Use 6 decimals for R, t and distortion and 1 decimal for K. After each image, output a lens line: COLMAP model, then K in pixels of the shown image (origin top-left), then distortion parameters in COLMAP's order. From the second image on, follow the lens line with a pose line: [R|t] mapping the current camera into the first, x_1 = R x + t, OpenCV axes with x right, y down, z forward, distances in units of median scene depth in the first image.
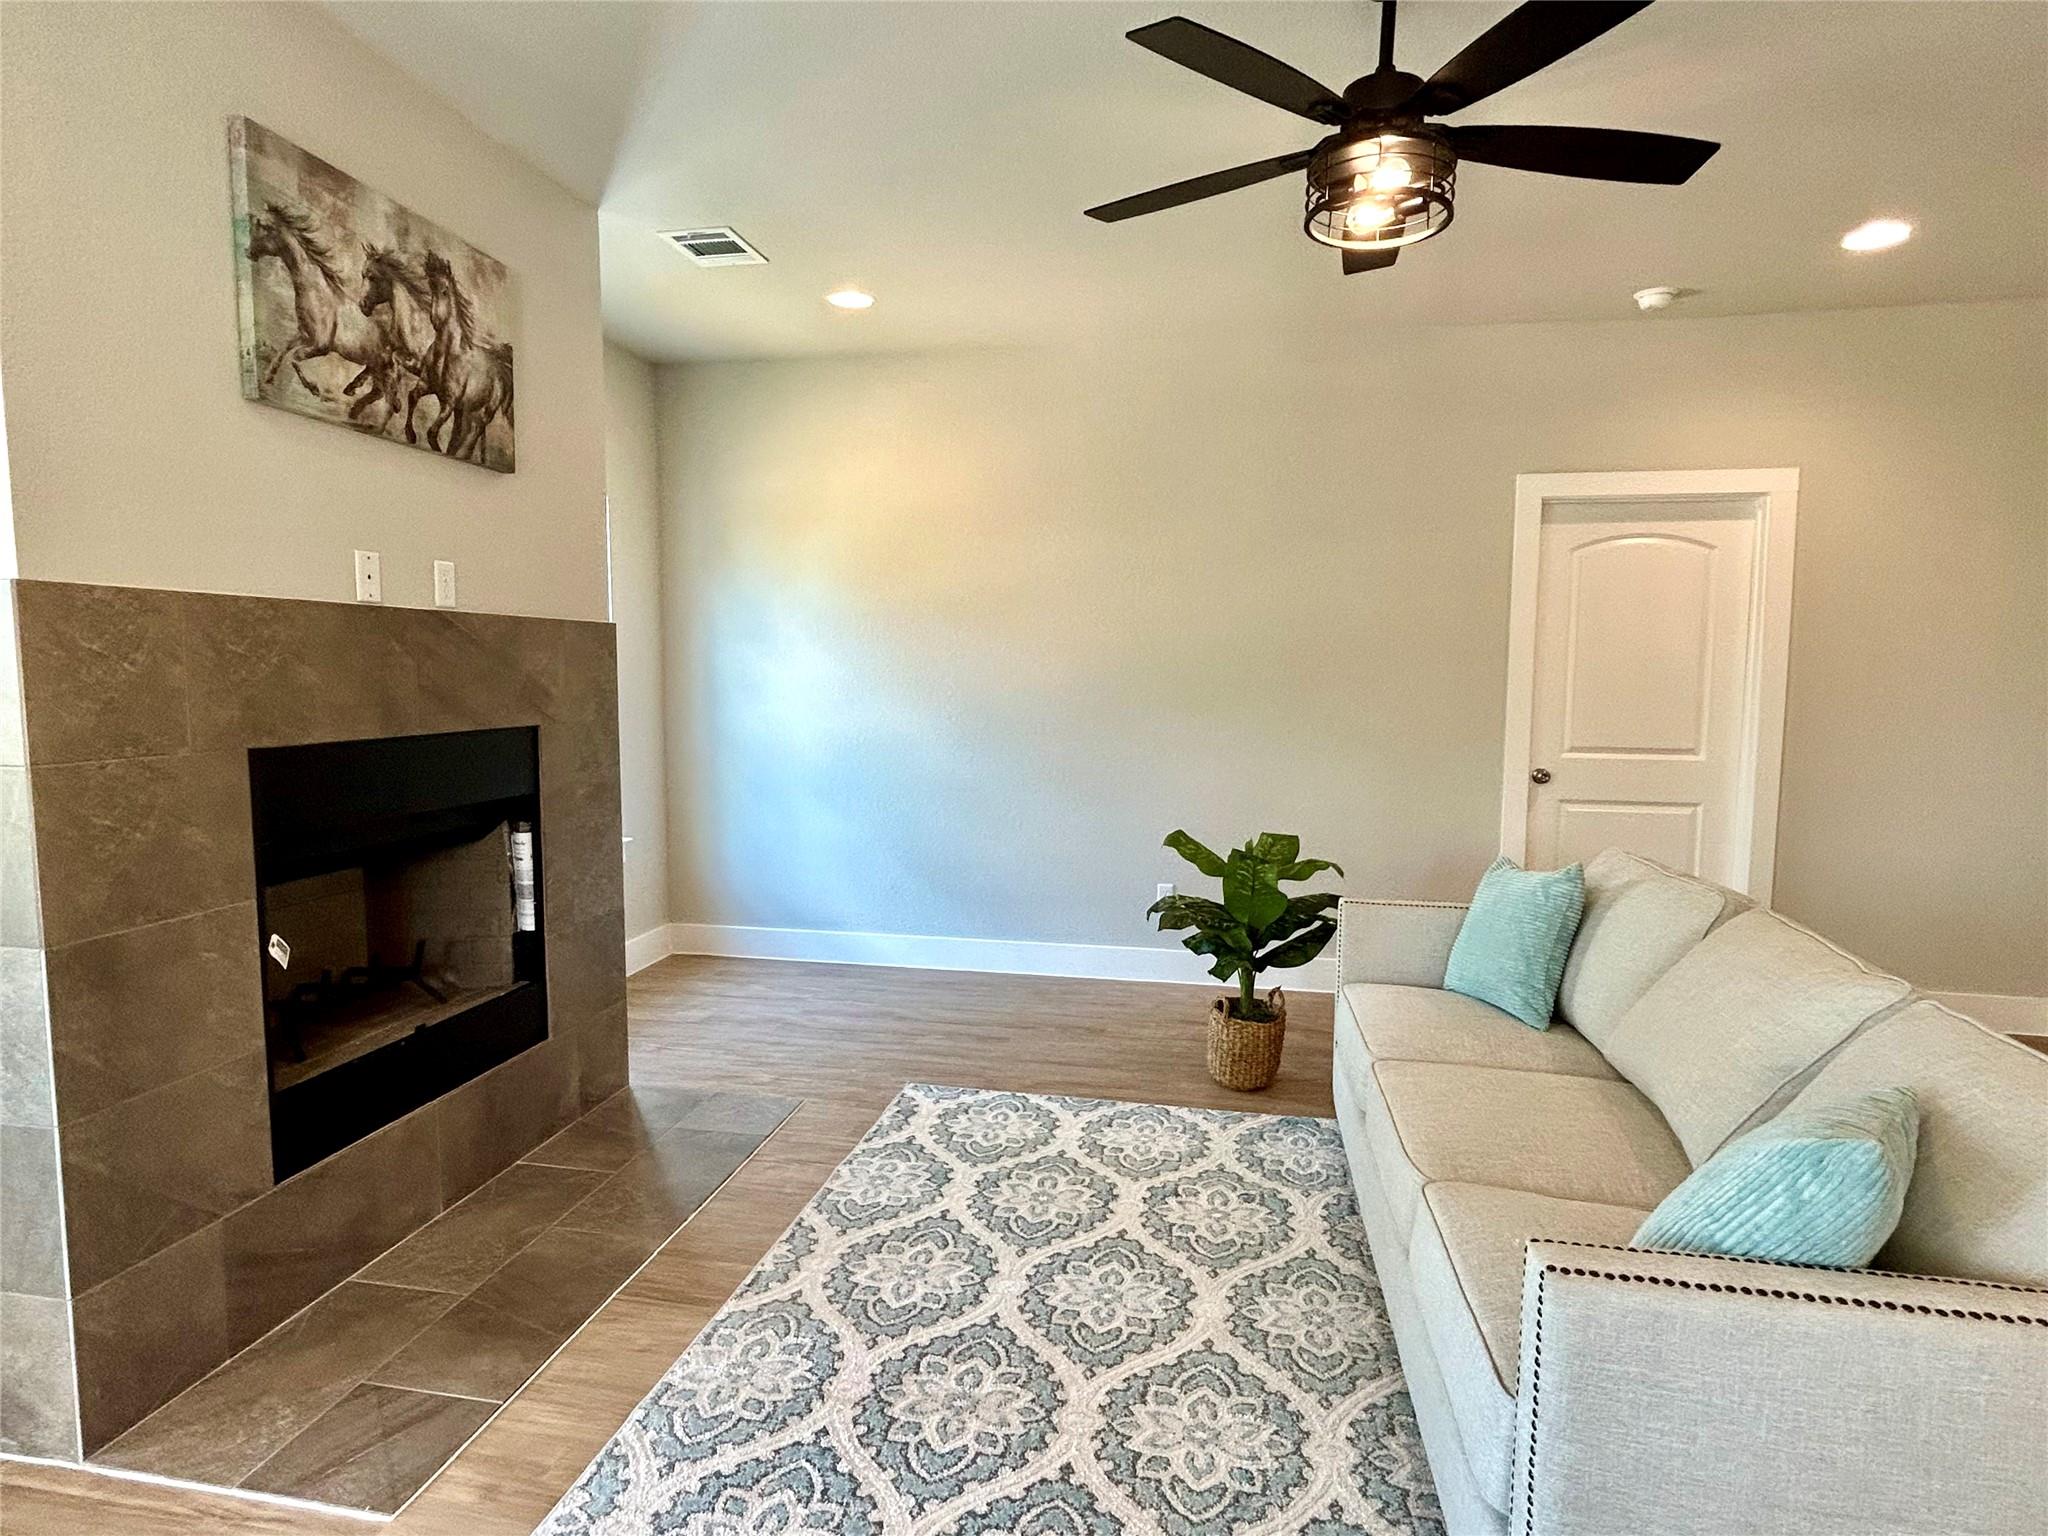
lens RADIAL K [[1114.3, 0, 1016.4], [0, 1114.3, 766.5], [0, 0, 1]] dist [-0.001246, -0.000166]
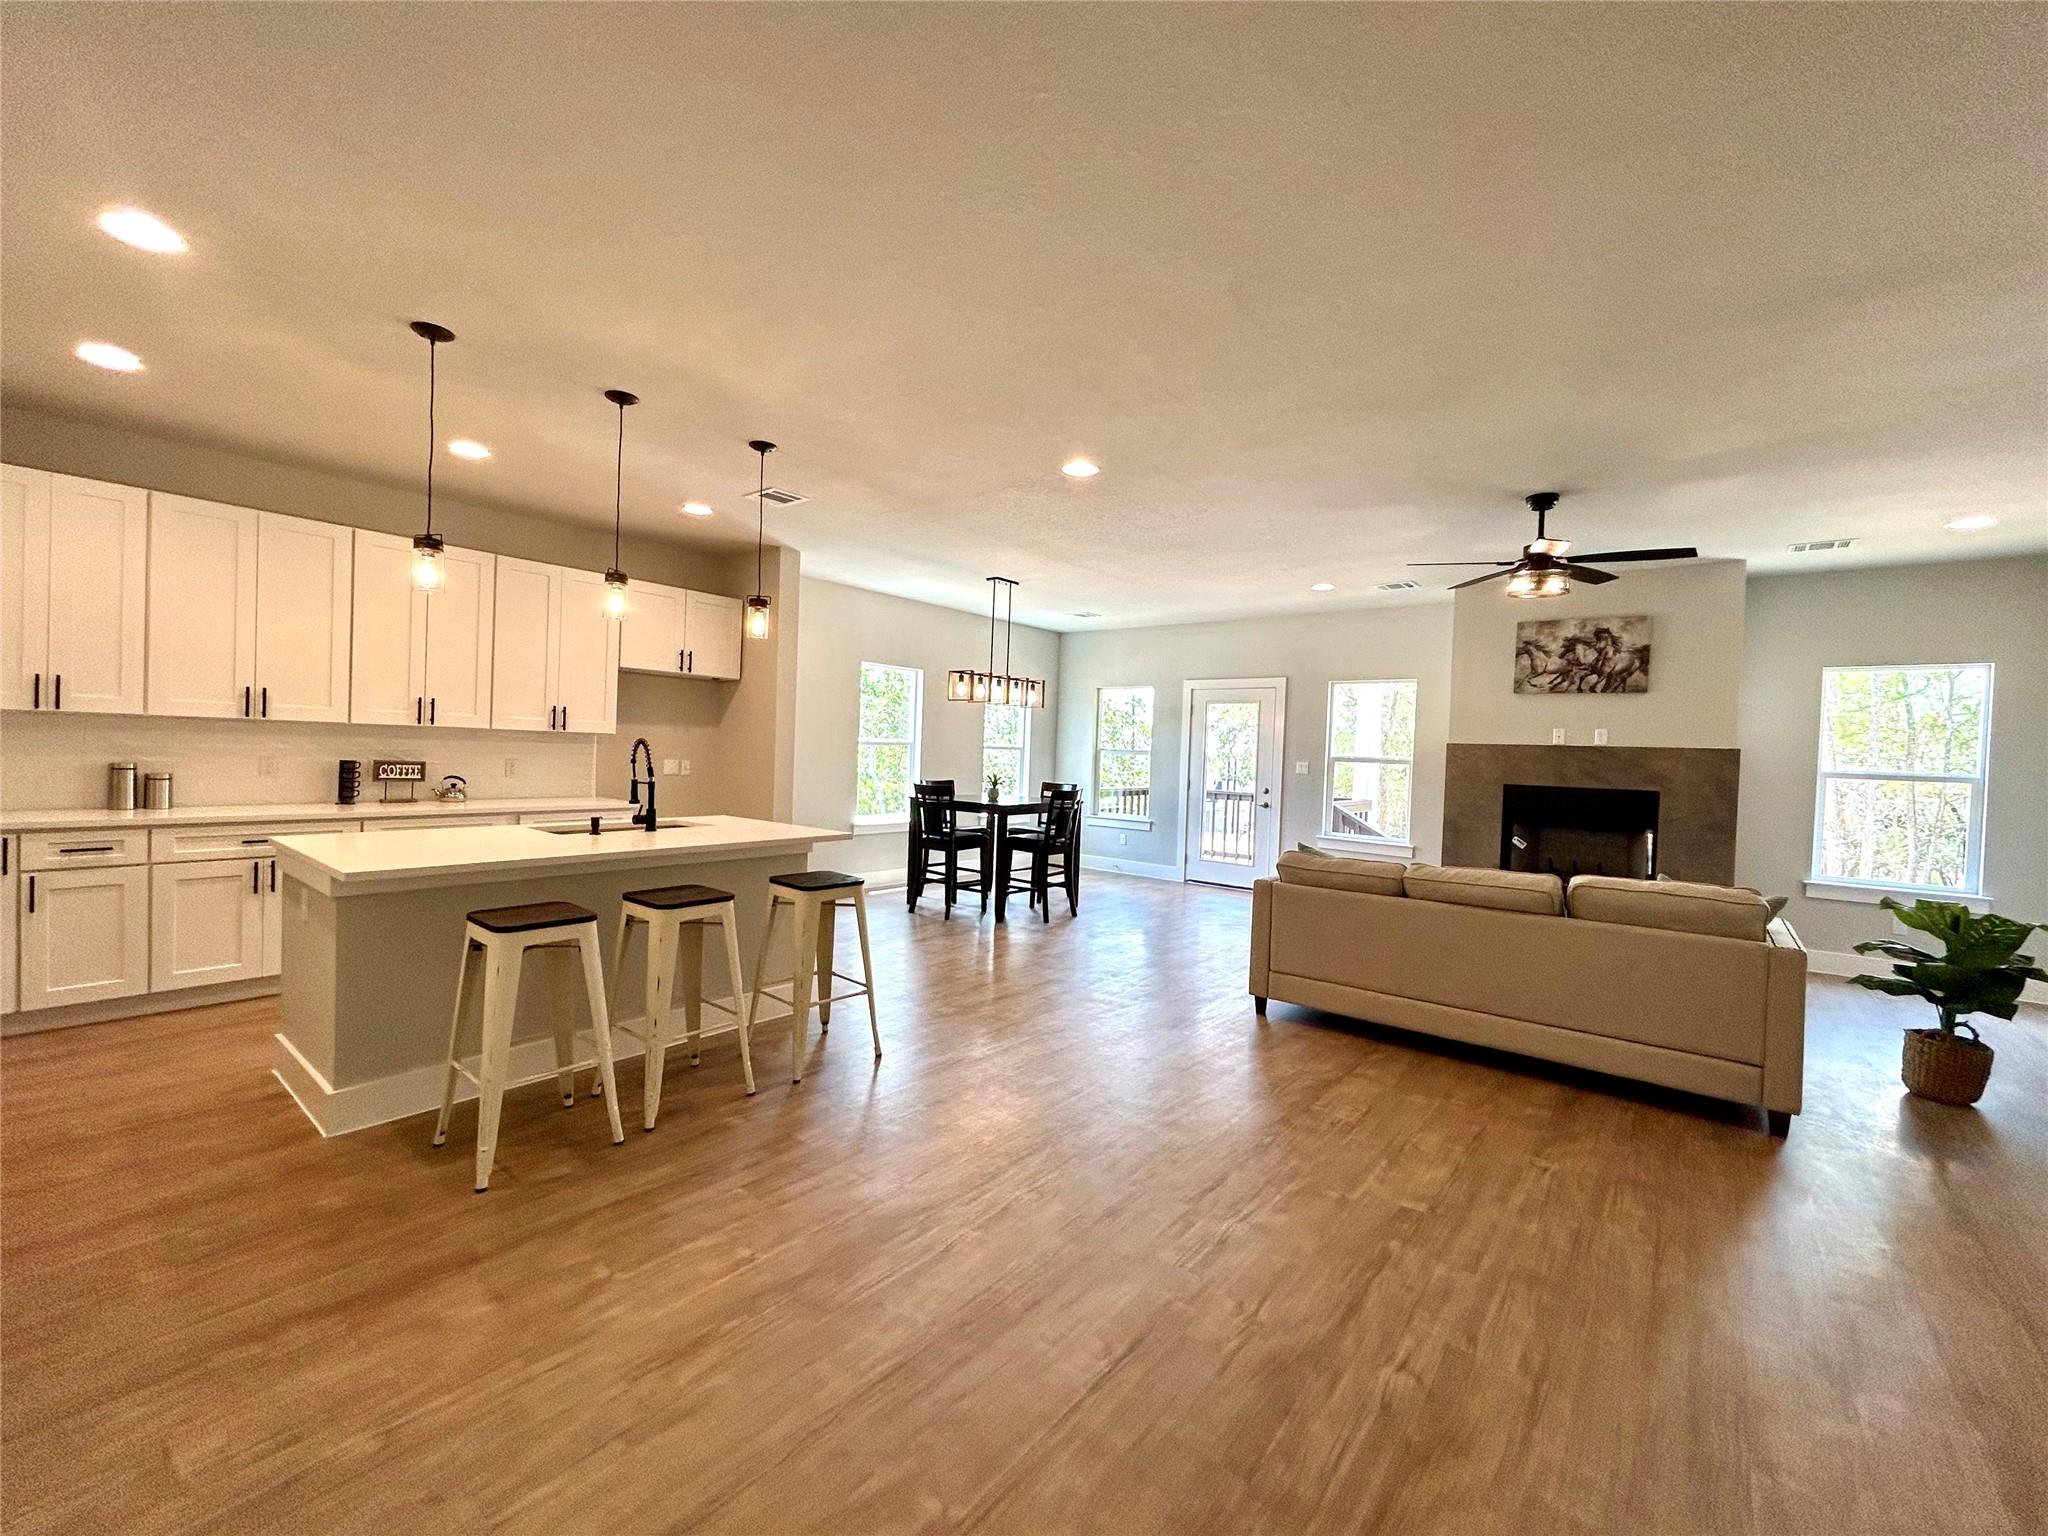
lens RADIAL K [[829.4, 0, 1024.0], [0, 829.4, 768.0], [0, 0, 1]] dist [-0.000738, -0.000230]
pose [[-0.477865, -0.002233, -0.878430, 2.218035], [-0.113037, 0.991839, 0.058971, -0.043969], [0.871130, 0.127475, -0.474218, 0.772716]]
